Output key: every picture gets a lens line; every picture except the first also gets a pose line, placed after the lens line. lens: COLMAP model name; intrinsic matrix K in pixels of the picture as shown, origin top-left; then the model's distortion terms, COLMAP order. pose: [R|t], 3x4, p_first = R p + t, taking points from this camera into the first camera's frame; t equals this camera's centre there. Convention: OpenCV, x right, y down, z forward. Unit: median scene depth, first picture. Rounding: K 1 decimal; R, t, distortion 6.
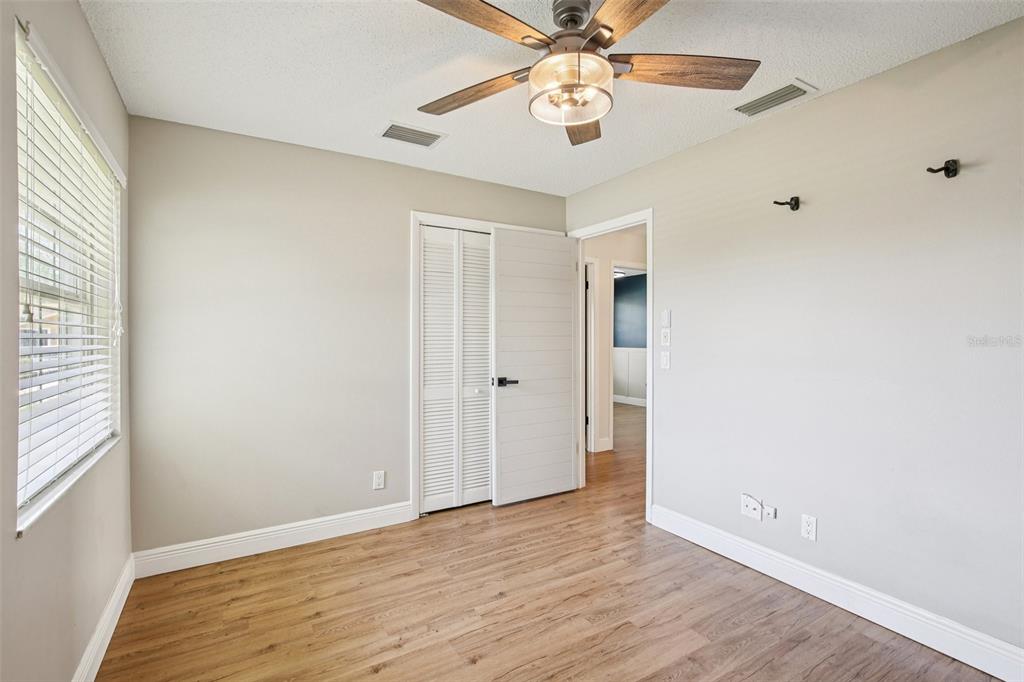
lens RADIAL K [[478.3, 0, 514.5], [0, 478.3, 339.1], [0, 0, 1]] dist [-0.011967, 0.002037]
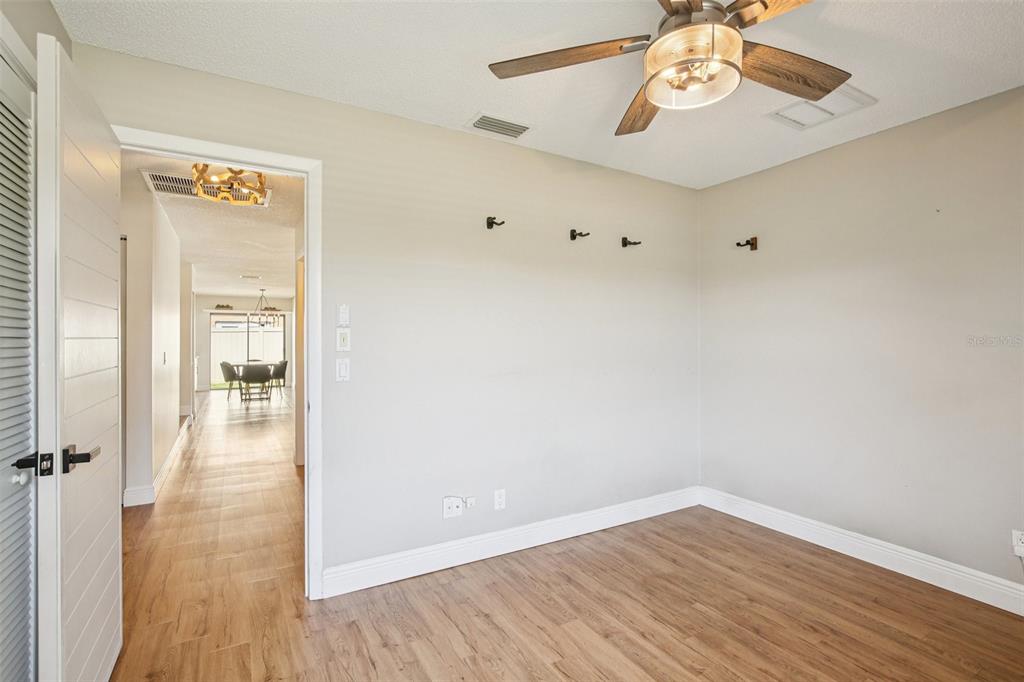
lens RADIAL K [[478.3, 0, 511.3], [0, 478.3, 337.4], [0, 0, 1]] dist [-0.011967, 0.002037]
pose [[0.027006, -0.001034, 0.999635, -0.585838], [0.002370, 0.999997, 0.000970, -0.009856], [-0.999632, 0.002343, 0.027008, 0.962474]]
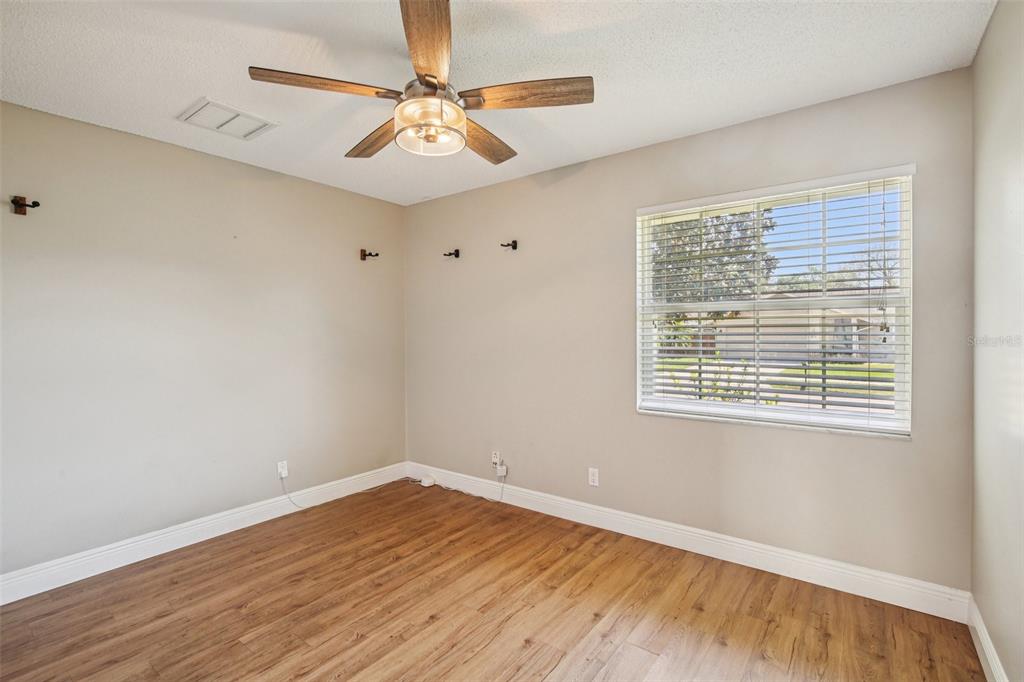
lens RADIAL K [[478.3, 0, 508.4], [0, 478.3, 339.5], [0, 0, 1]] dist [-0.011967, 0.002037]
pose [[-0.931959, 0.006252, -0.362509, 0.269844], [0.001090, 0.999895, 0.014442, -0.011231], [0.362562, 0.013064, -0.931868, 1.577889]]
